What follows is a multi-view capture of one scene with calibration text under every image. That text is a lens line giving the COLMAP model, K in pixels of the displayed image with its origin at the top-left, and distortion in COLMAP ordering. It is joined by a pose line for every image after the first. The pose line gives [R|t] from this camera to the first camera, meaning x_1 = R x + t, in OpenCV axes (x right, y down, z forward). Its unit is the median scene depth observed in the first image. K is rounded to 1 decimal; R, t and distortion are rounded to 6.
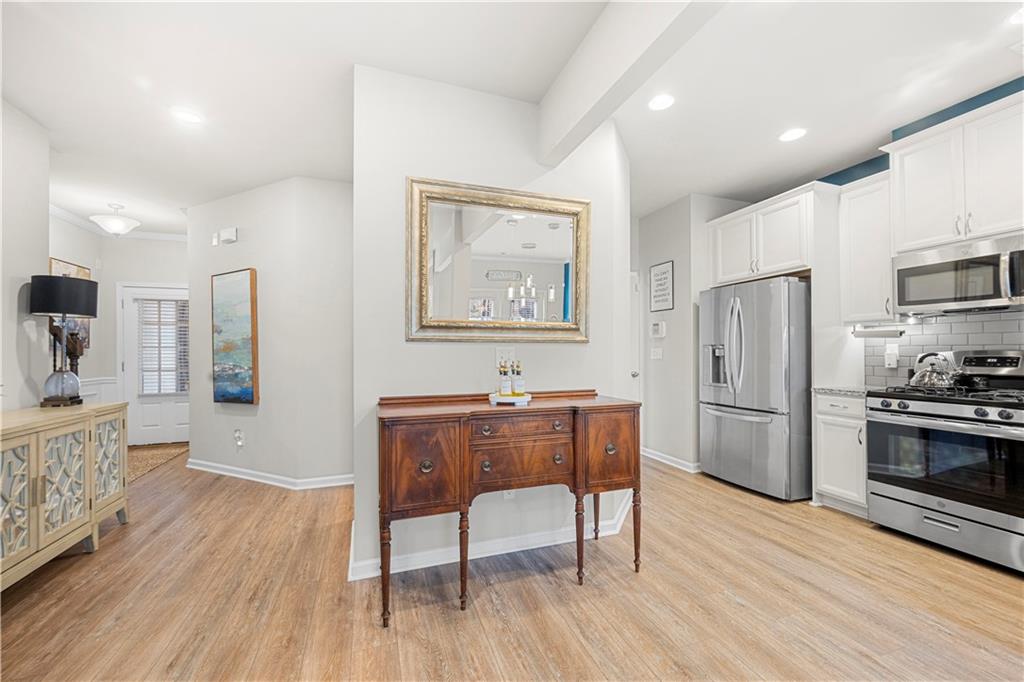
lens RADIAL K [[409.0, 0, 512.7], [0, 409.0, 346.4], [0, 0, 1]] dist [-0.000579, -0.000248]
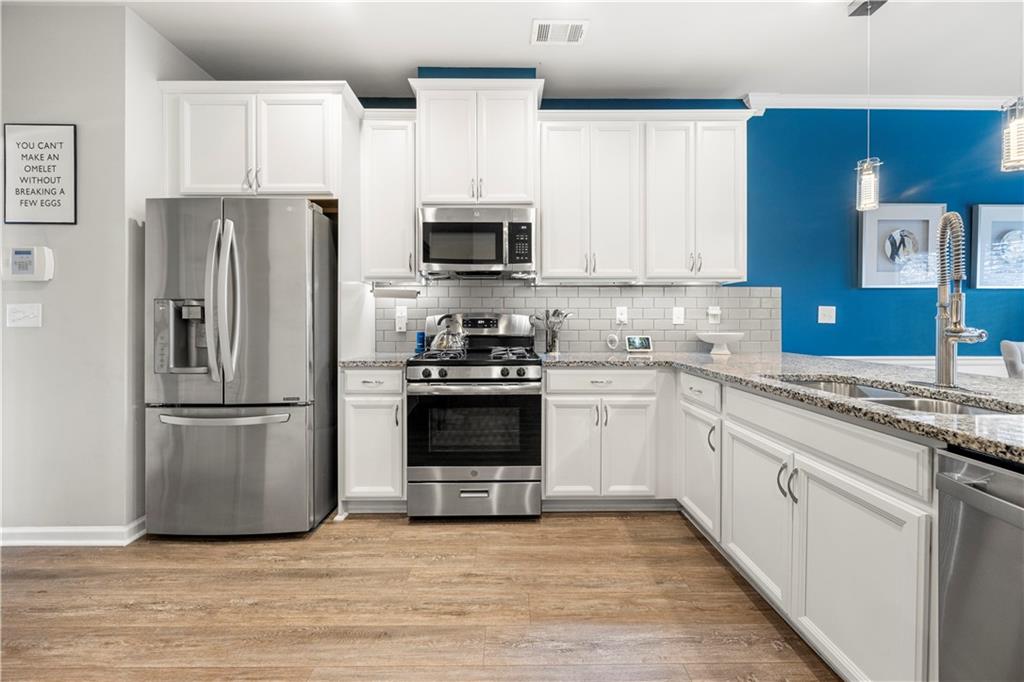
lens RADIAL K [[409.0, 0, 510.5], [0, 409.0, 319.7], [0, 0, 1]] dist [-0.000579, -0.000248]
pose [[0.328359, 0.002038, 0.944551, 0.141041], [-0.012522, 0.999919, 0.002196, 0.021332], [-0.944470, -0.012548, 0.328358, 0.481874]]
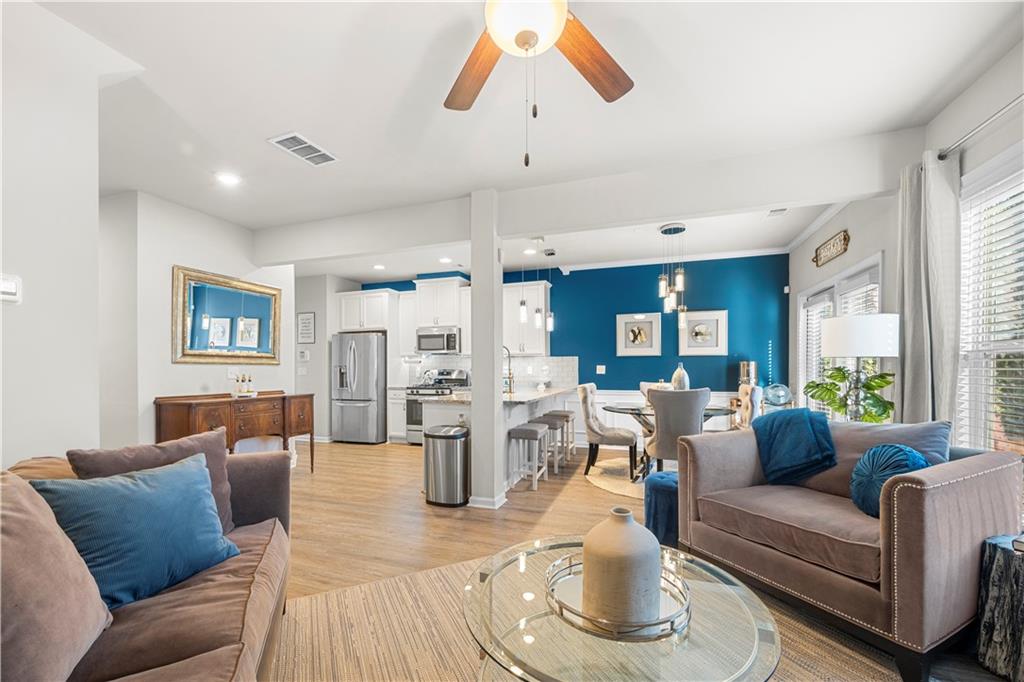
lens RADIAL K [[409.0, 0, 513.4], [0, 409.0, 373.6], [0, 0, 1]] dist [-0.000579, -0.000248]
pose [[0.623652, -0.006713, 0.781673, -0.512200], [-0.008622, 0.999843, 0.015466, -0.006320], [-0.781655, -0.016386, 0.623496, -0.828719]]
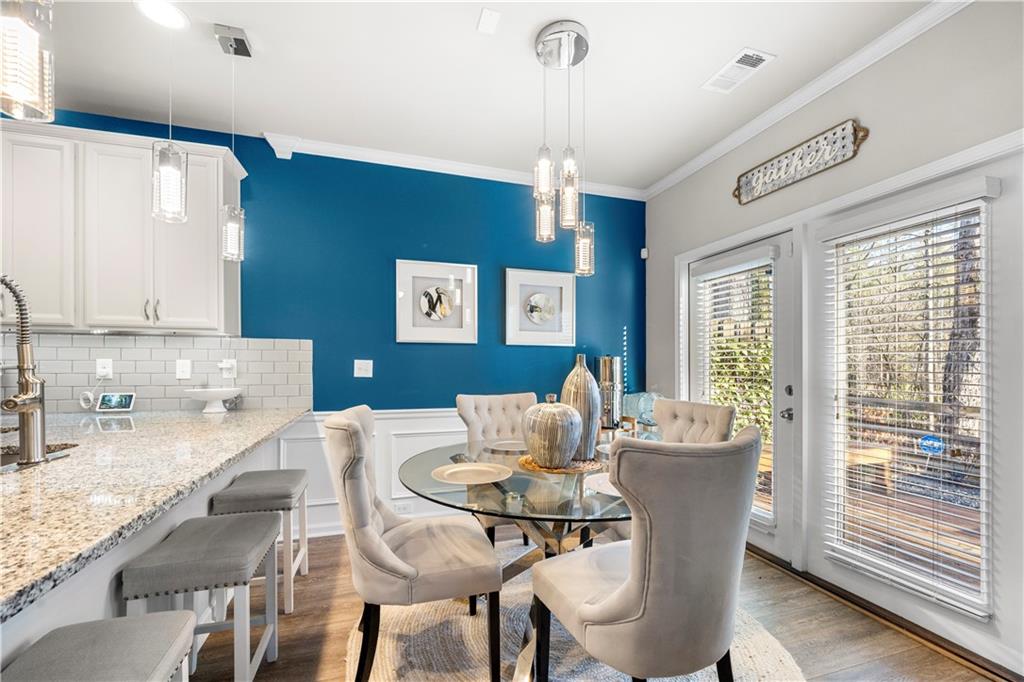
lens RADIAL K [[409.0, 0, 505.8], [0, 409.0, 367.9], [0, 0, 1]] dist [-0.000579, -0.000248]
pose [[0.045819, 0.001093, 0.998949, 0.357782], [-0.014809, 0.999890, -0.000415, -0.003937], [-0.998840, -0.014774, 0.045830, -0.300096]]
